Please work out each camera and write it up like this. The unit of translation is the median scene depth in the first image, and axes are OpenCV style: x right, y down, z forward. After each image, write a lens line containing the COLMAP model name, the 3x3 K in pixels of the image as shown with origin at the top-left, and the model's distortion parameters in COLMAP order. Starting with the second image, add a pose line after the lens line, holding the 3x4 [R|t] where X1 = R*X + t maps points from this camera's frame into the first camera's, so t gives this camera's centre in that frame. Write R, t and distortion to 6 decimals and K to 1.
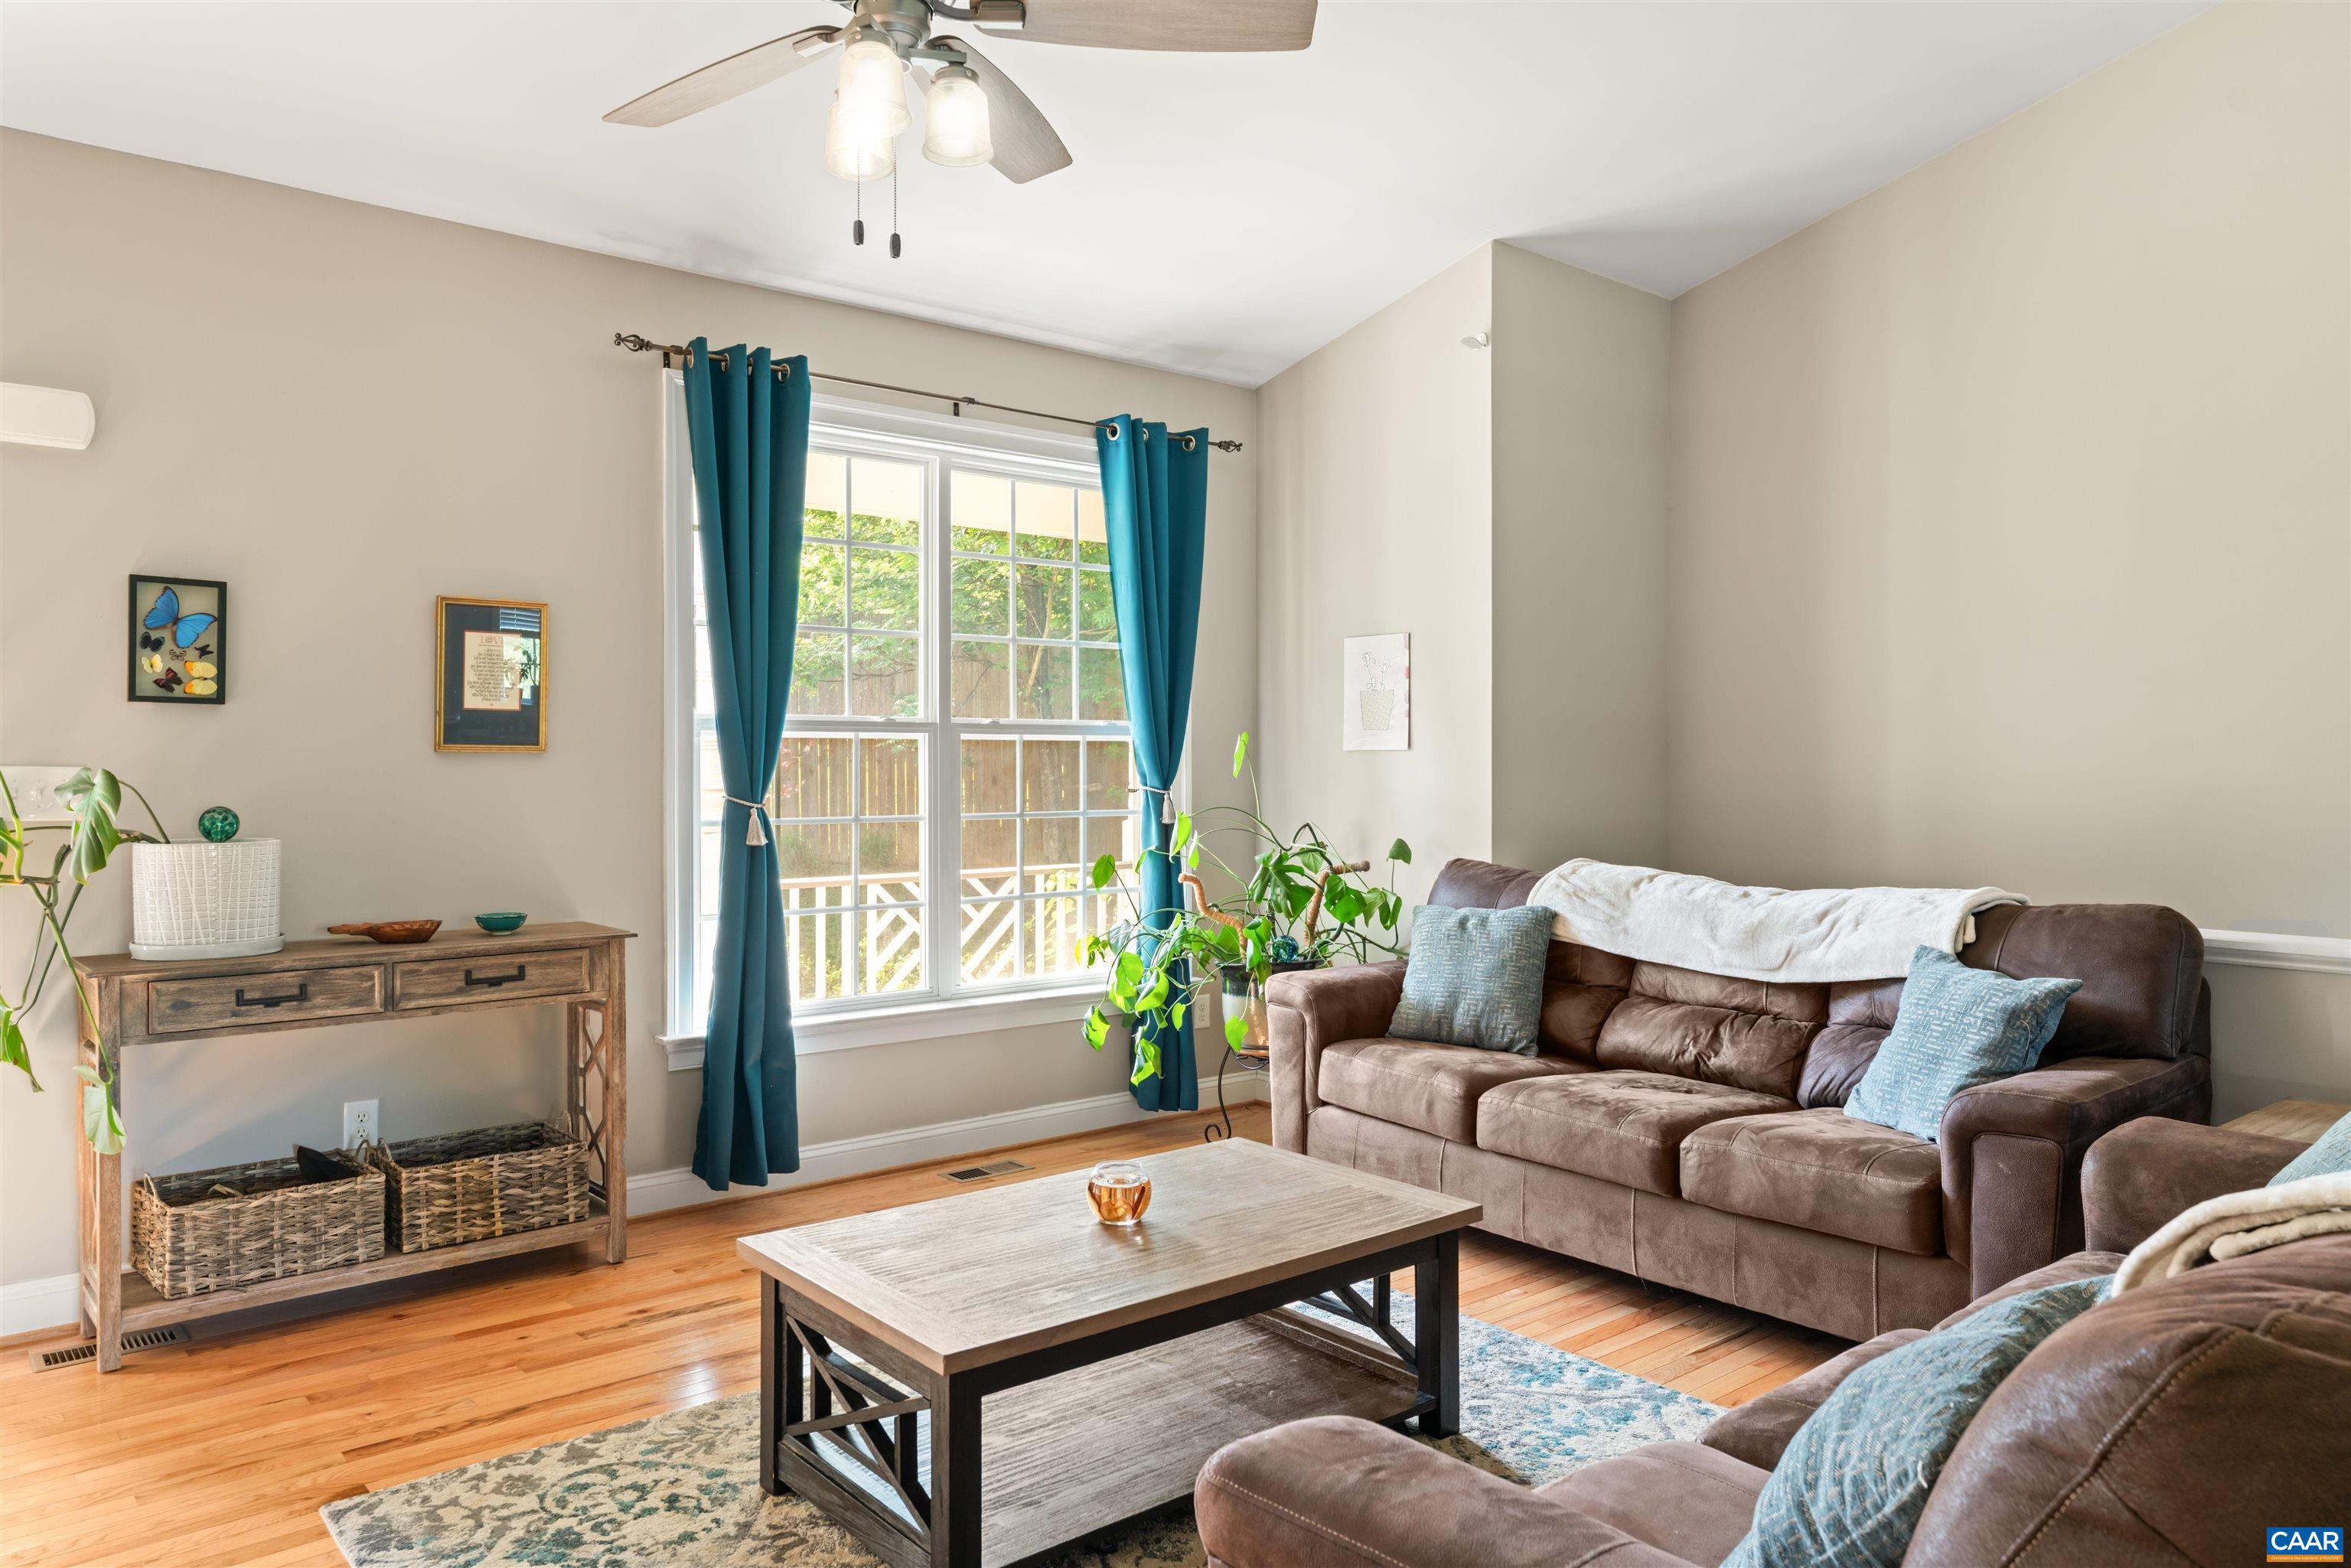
lens RADIAL K [[1527.2, 0, 1223.8], [0, 1527.2, 758.3], [0, 0, 1]] dist [-0.004289, 0.002712]
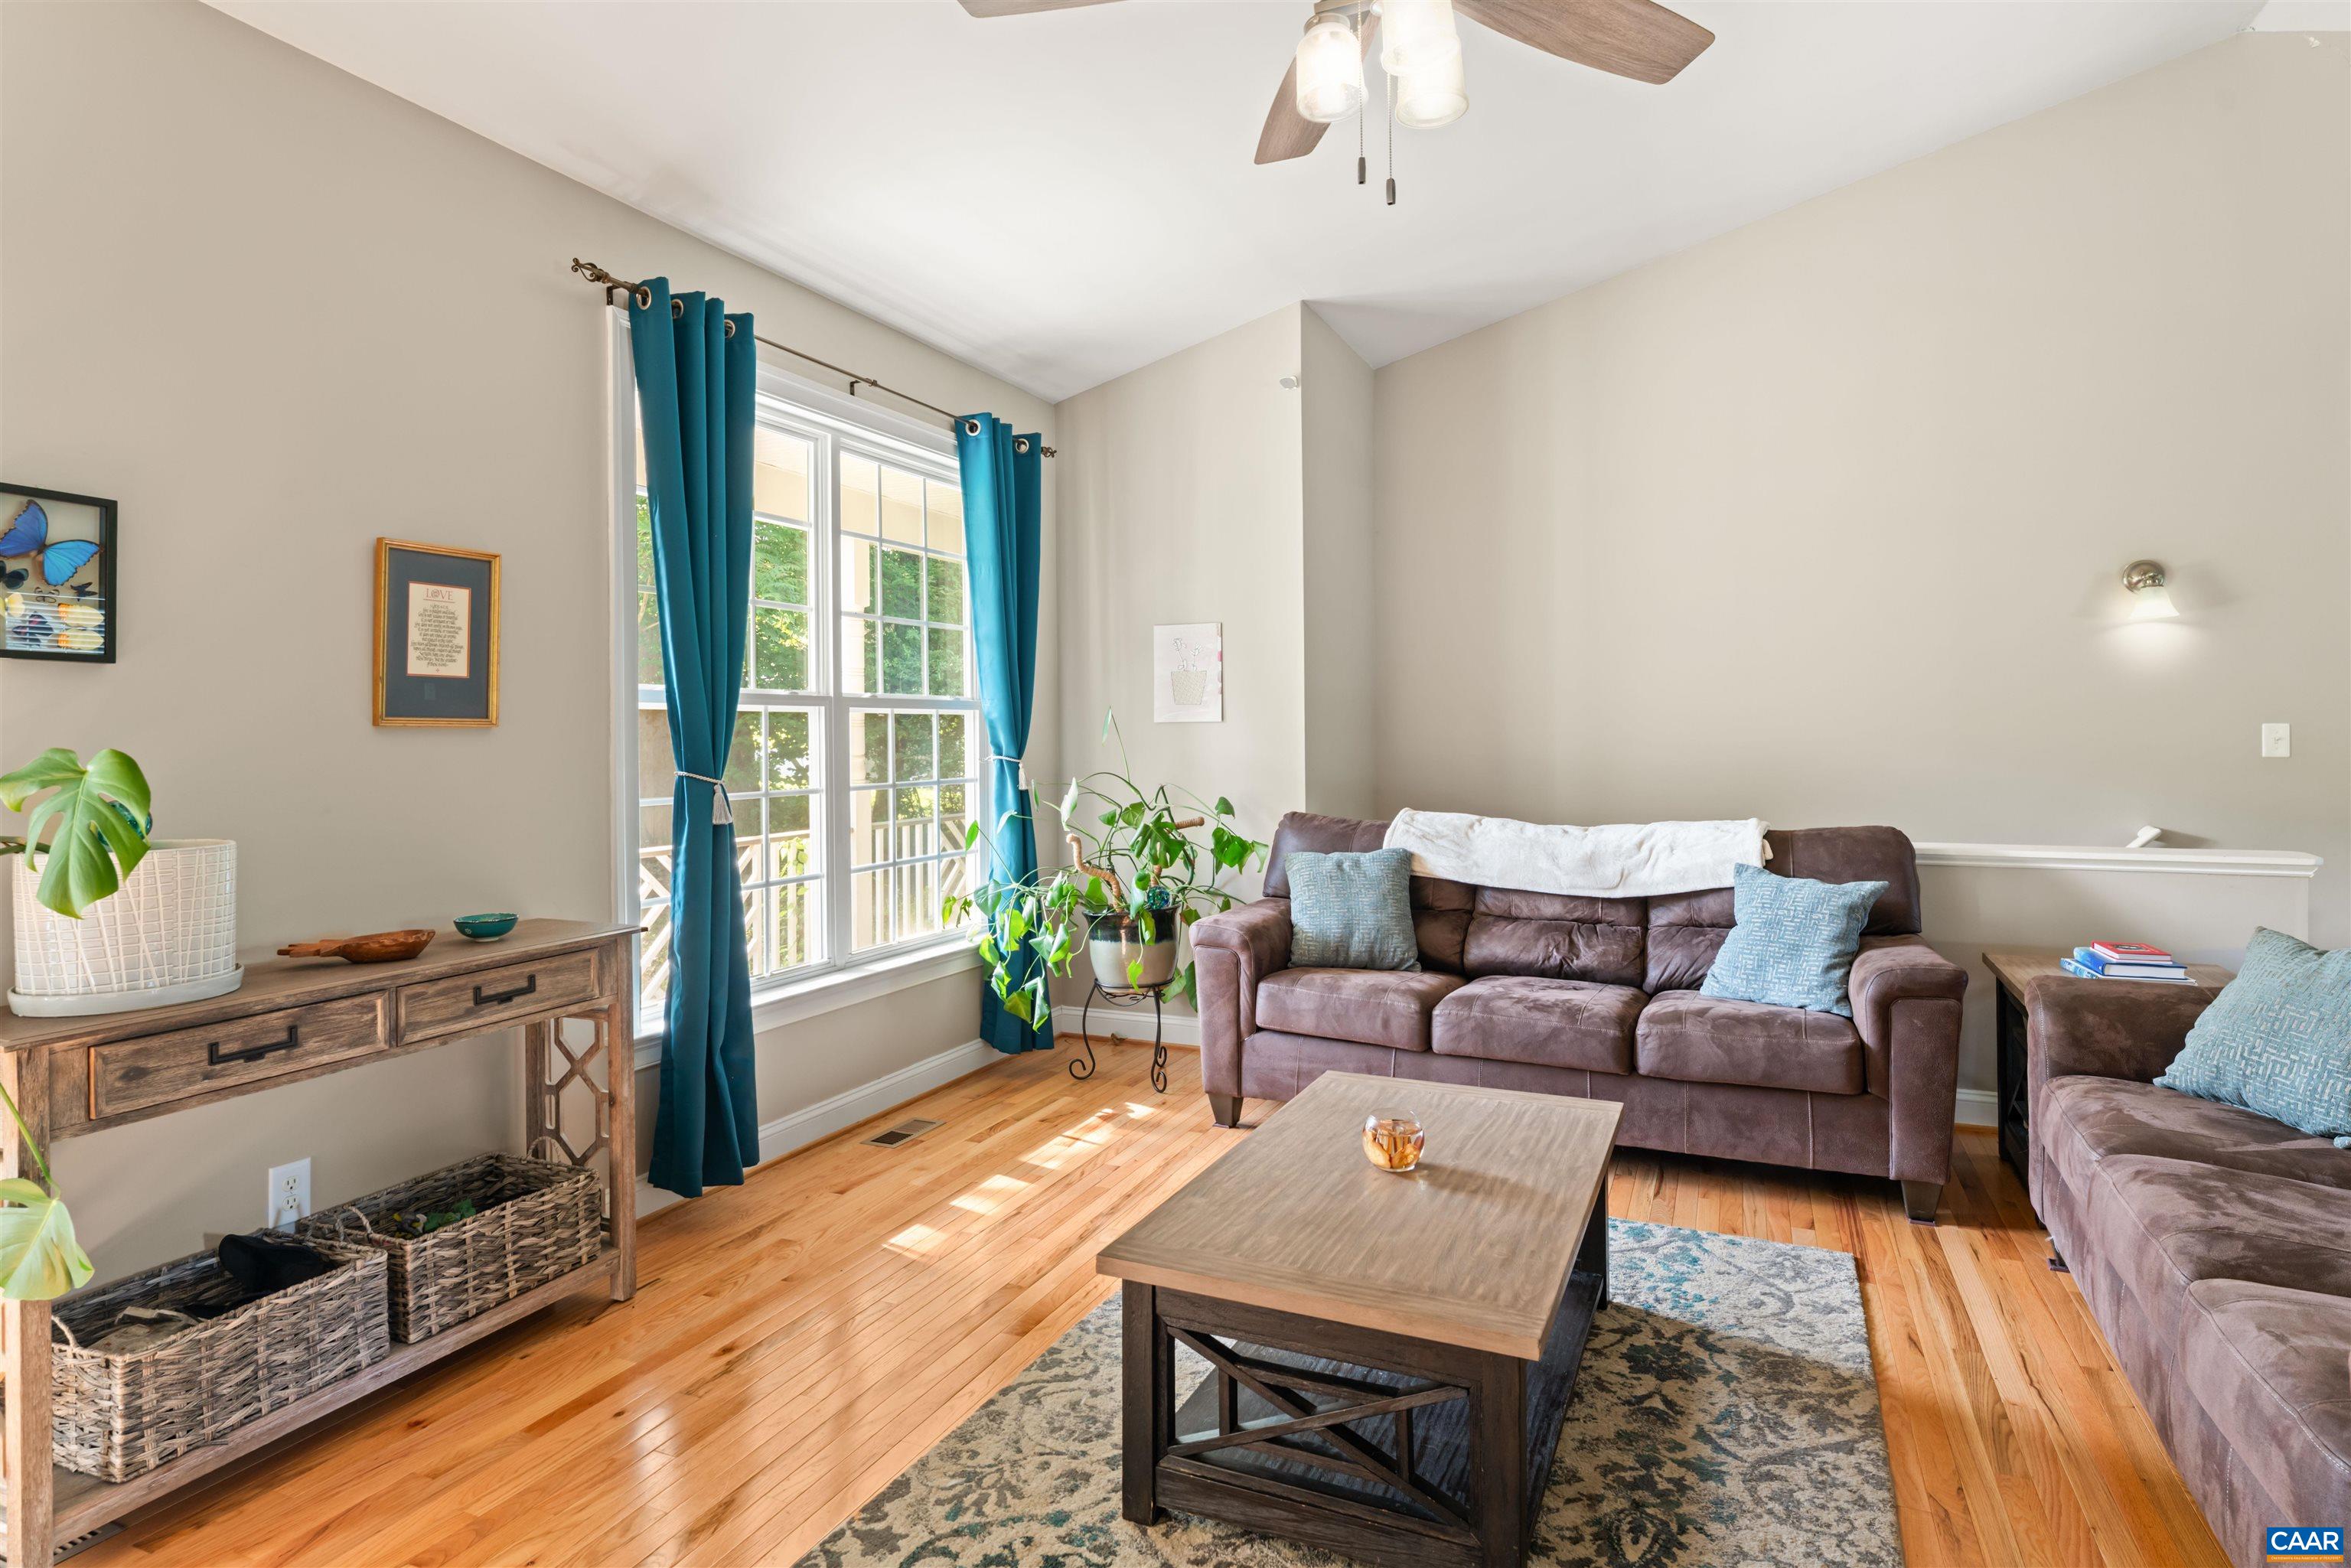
lens RADIAL K [[1203.6, 0, 1217.1], [0, 1203.6, 726.3], [0, 0, 1]] dist [-0.002797, -0.000942]
pose [[0.905349, -0.005526, 0.424631, -0.390678], [0.007639, 0.999965, -0.003273, 0.001563], [-0.424599, 0.006207, 0.905360, 0.222579]]
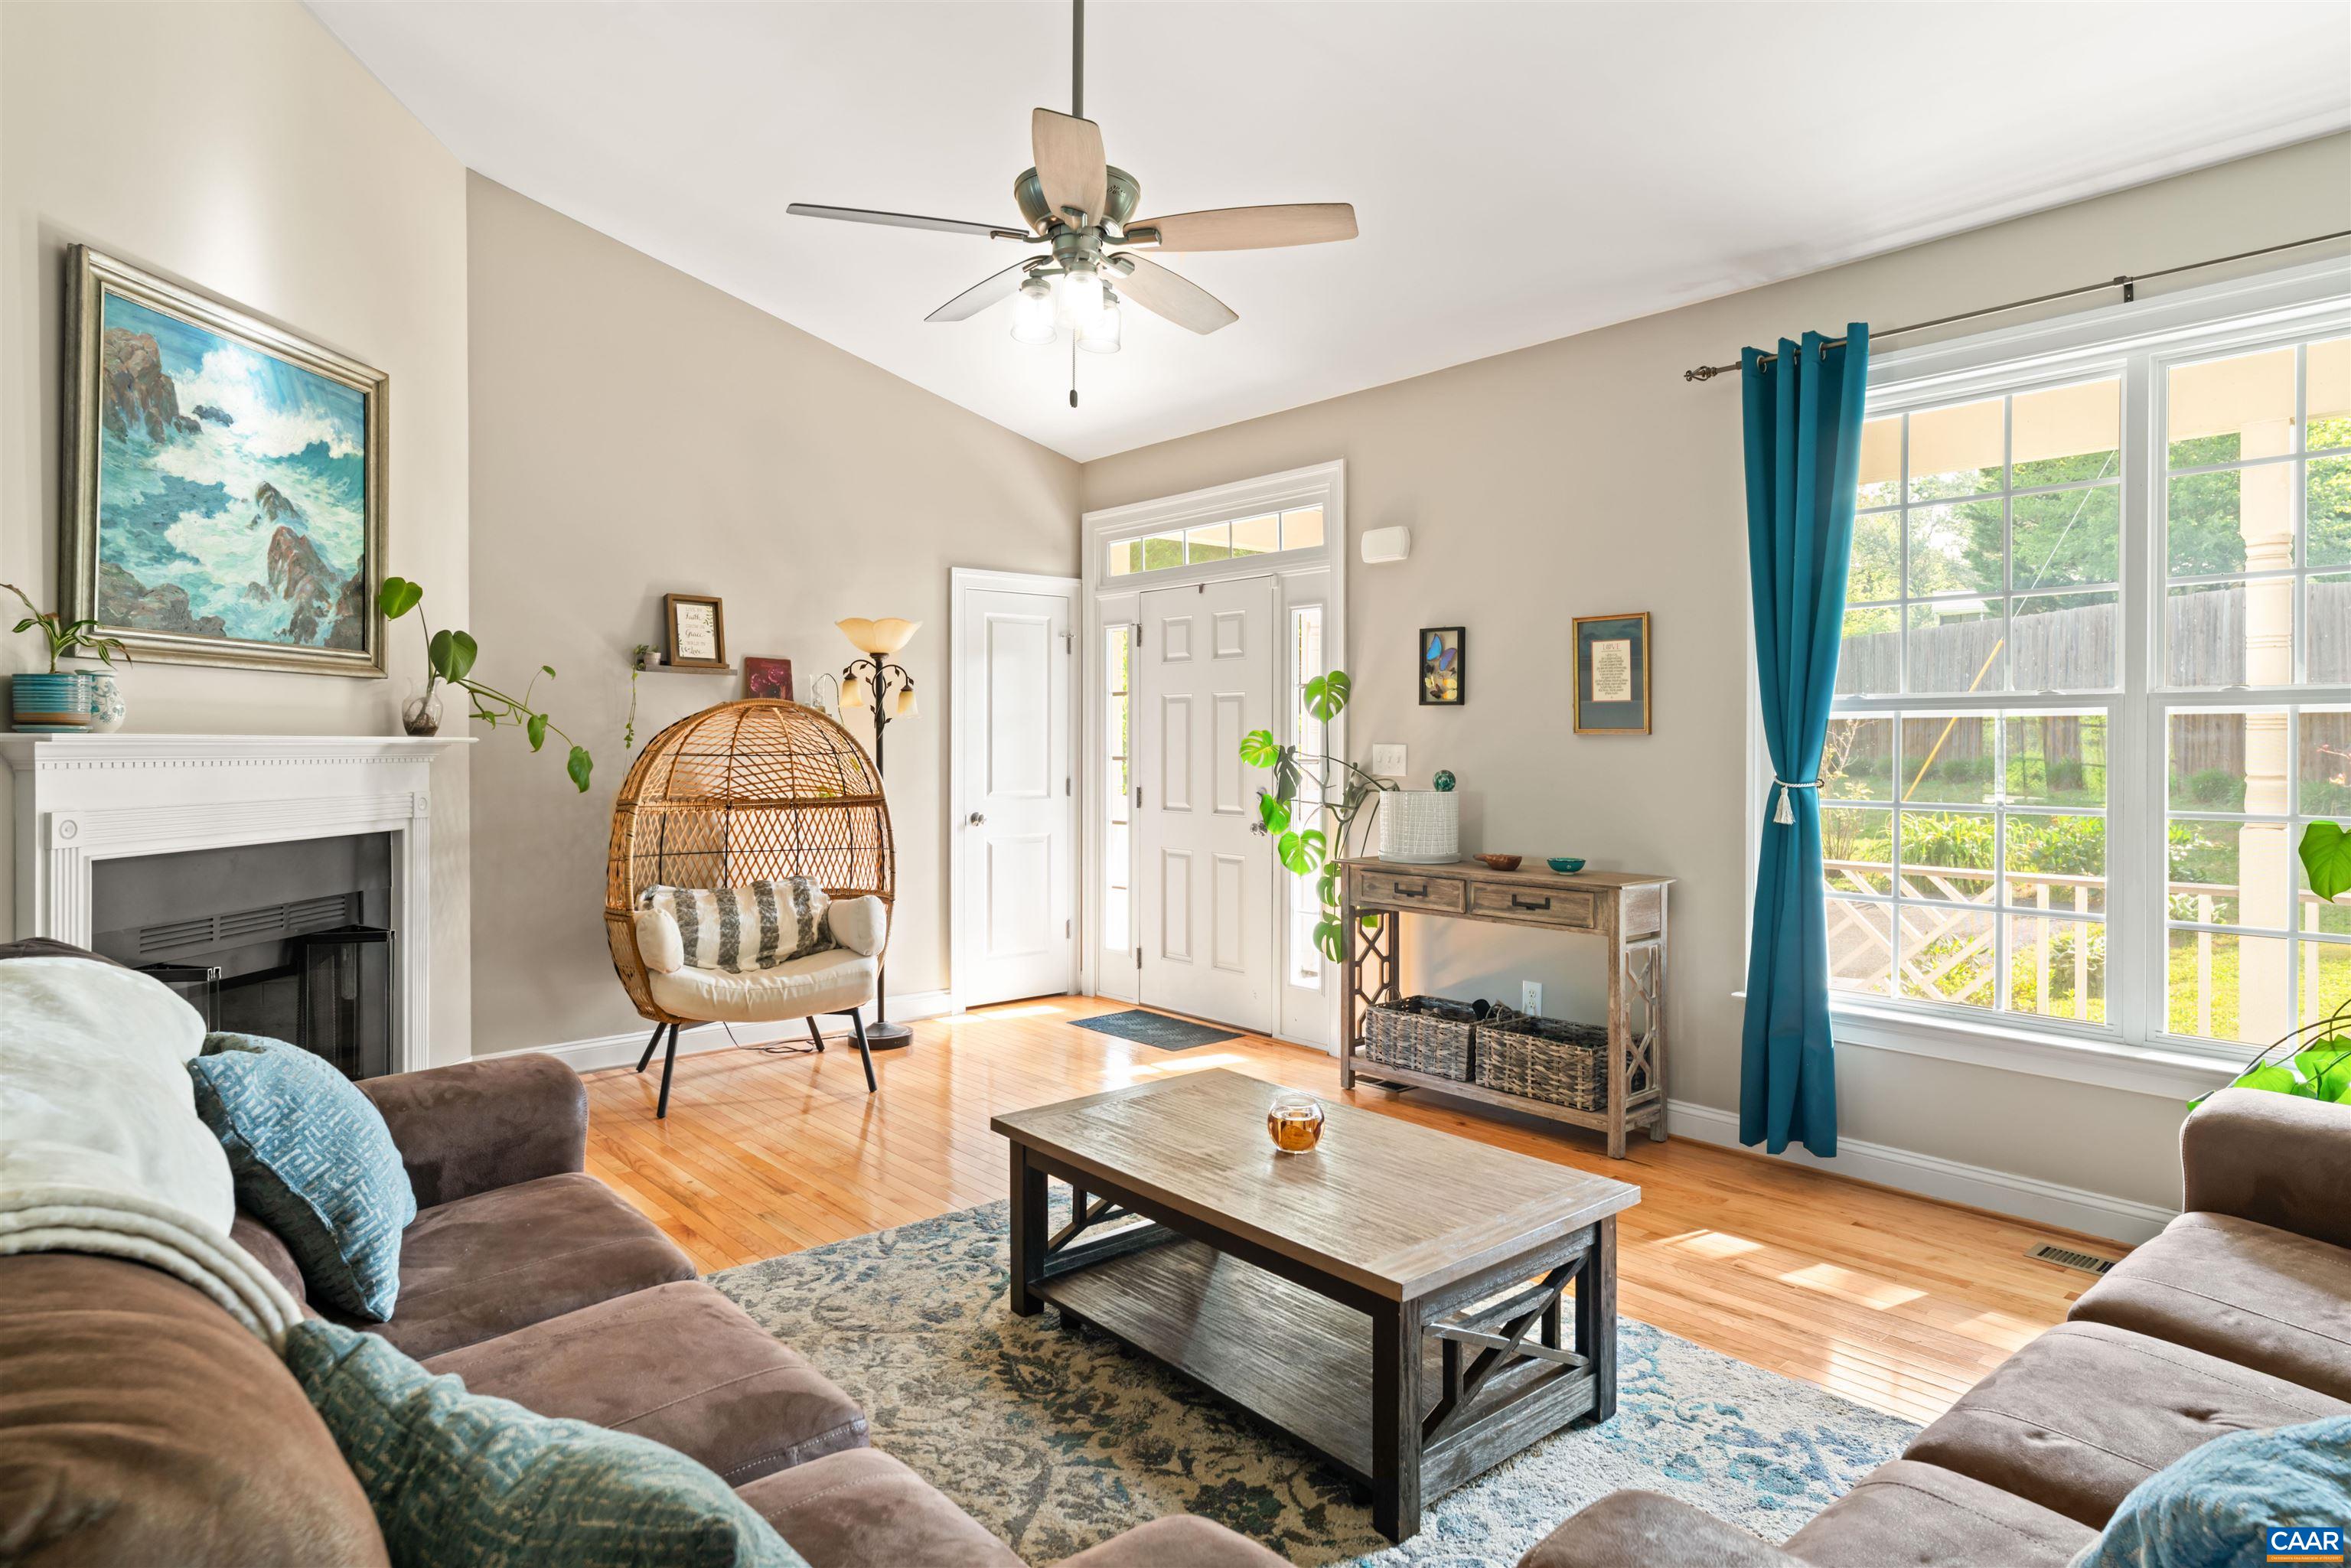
lens RADIAL K [[1355.2, 0, 1195.6], [0, 1355.2, 752.6], [0, 0, 1]] dist [-0.002766, 0.000085]
pose [[0.003669, 0.007636, -0.999964, 0.685407], [-0.000574, 0.999971, 0.007634, 0.002578], [0.999993, 0.000545, 0.003673, 0.681706]]
